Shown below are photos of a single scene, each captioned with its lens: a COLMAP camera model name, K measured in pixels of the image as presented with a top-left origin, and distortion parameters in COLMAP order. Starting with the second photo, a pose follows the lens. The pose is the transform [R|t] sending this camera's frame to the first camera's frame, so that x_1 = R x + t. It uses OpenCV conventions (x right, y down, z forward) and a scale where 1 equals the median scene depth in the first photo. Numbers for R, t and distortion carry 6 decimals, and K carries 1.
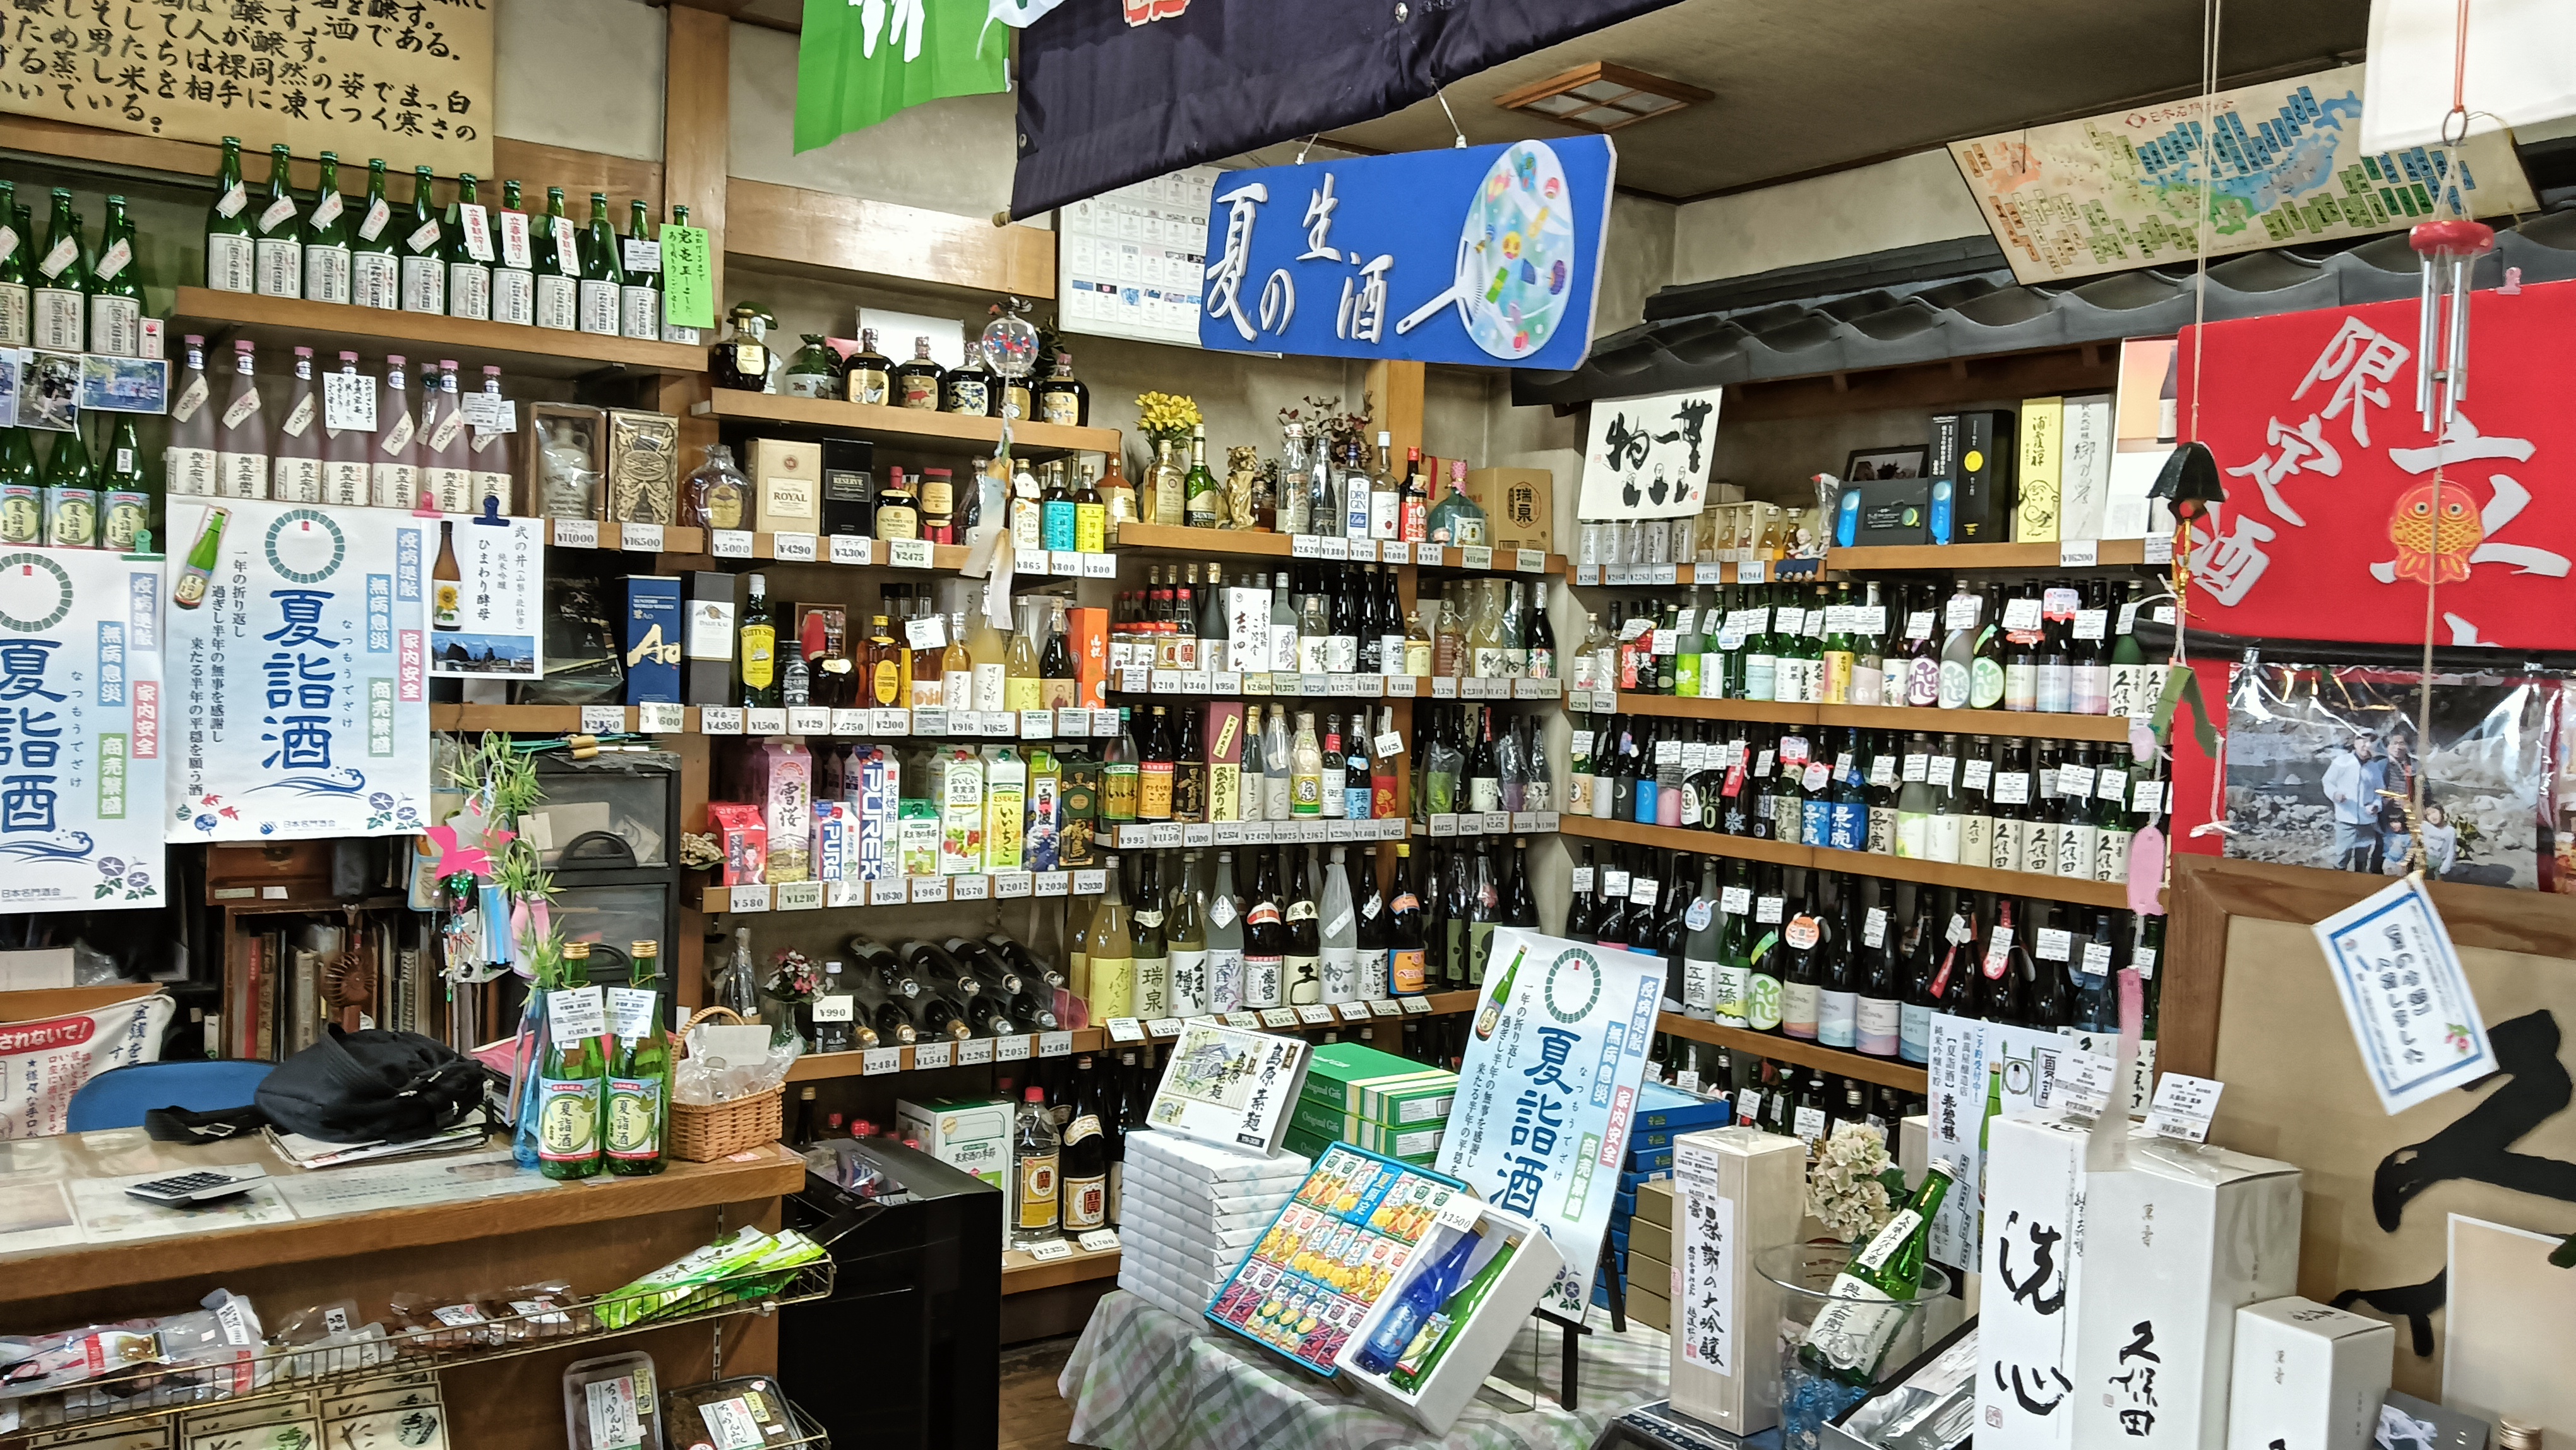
lens RADIAL K [[2027.7, 0, 1285.9], [0, 2027.7, 736.5], [0, 0, 1]] dist [0.049517, -0.033282]
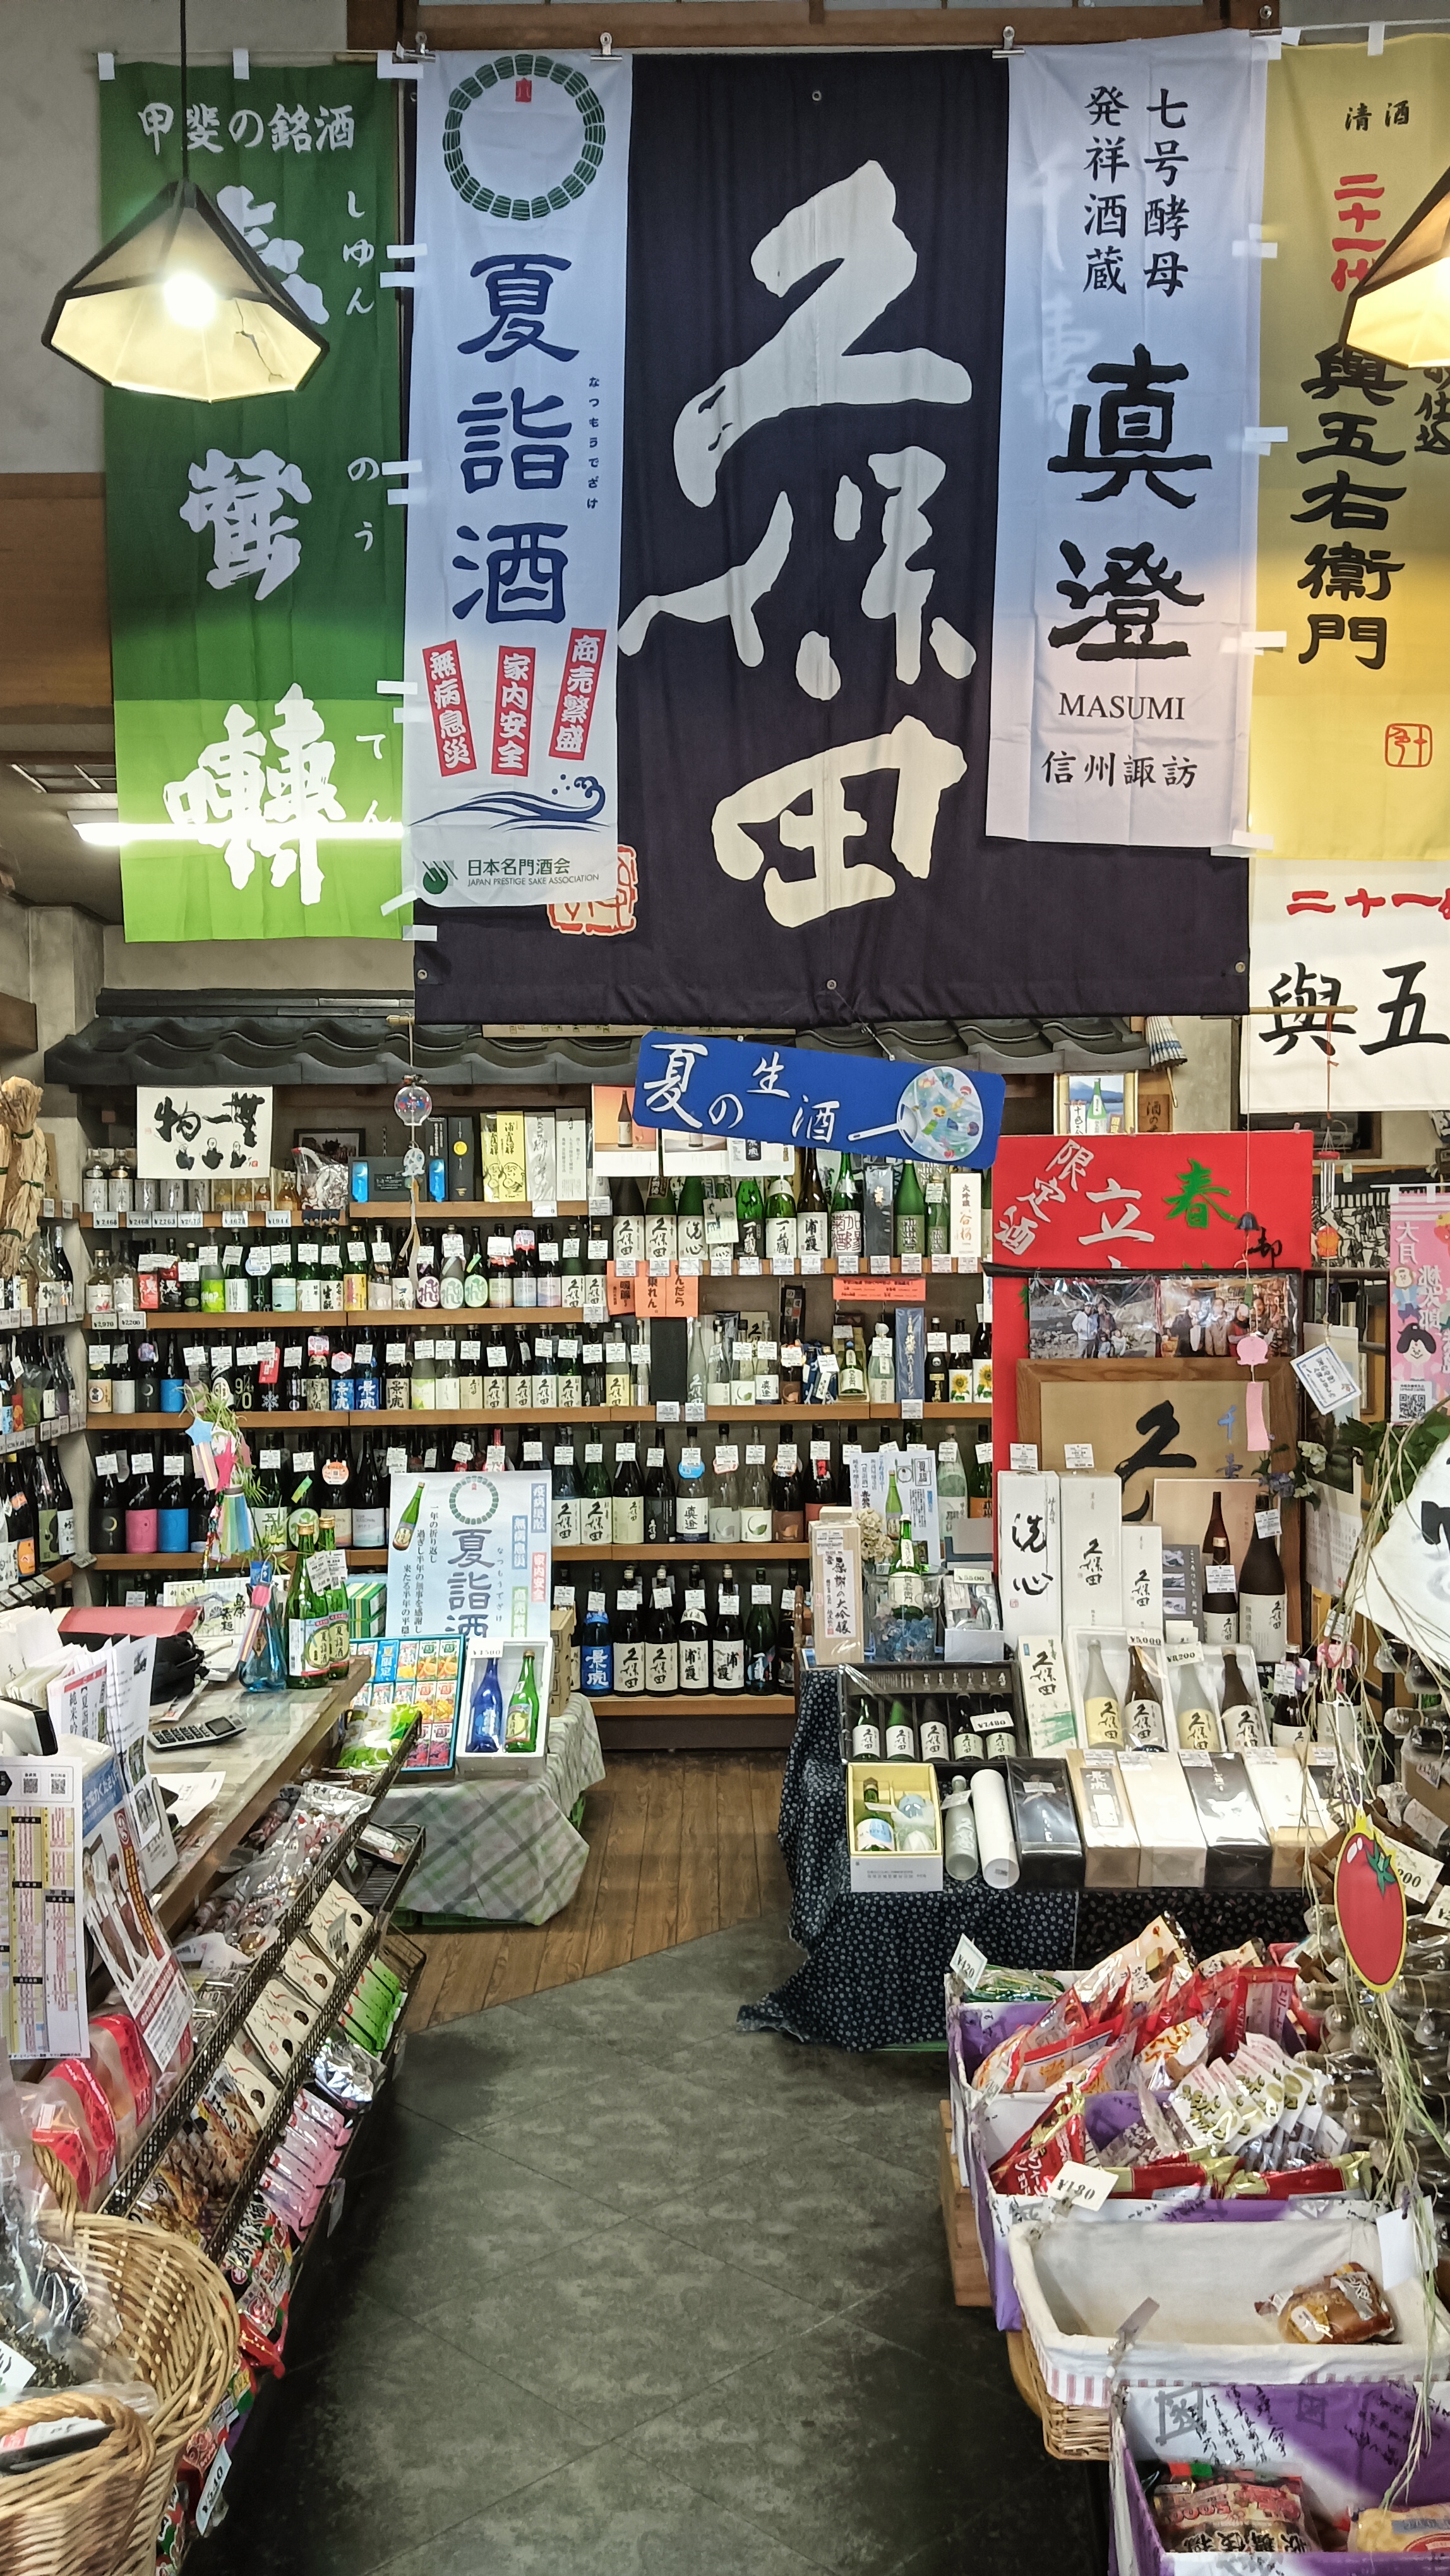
lens RADIAL K [[2027.7, 0, 728.2], [0, 2027.7, 1295.8], [0, 0, 1]] dist [0.049517, -0.033282]
pose [[0.572536, -0.054250, 0.818083, -0.807357], [0.064921, 0.997675, 0.020725, -0.042088], [-0.817305, 0.041245, 0.574727, -0.041484]]
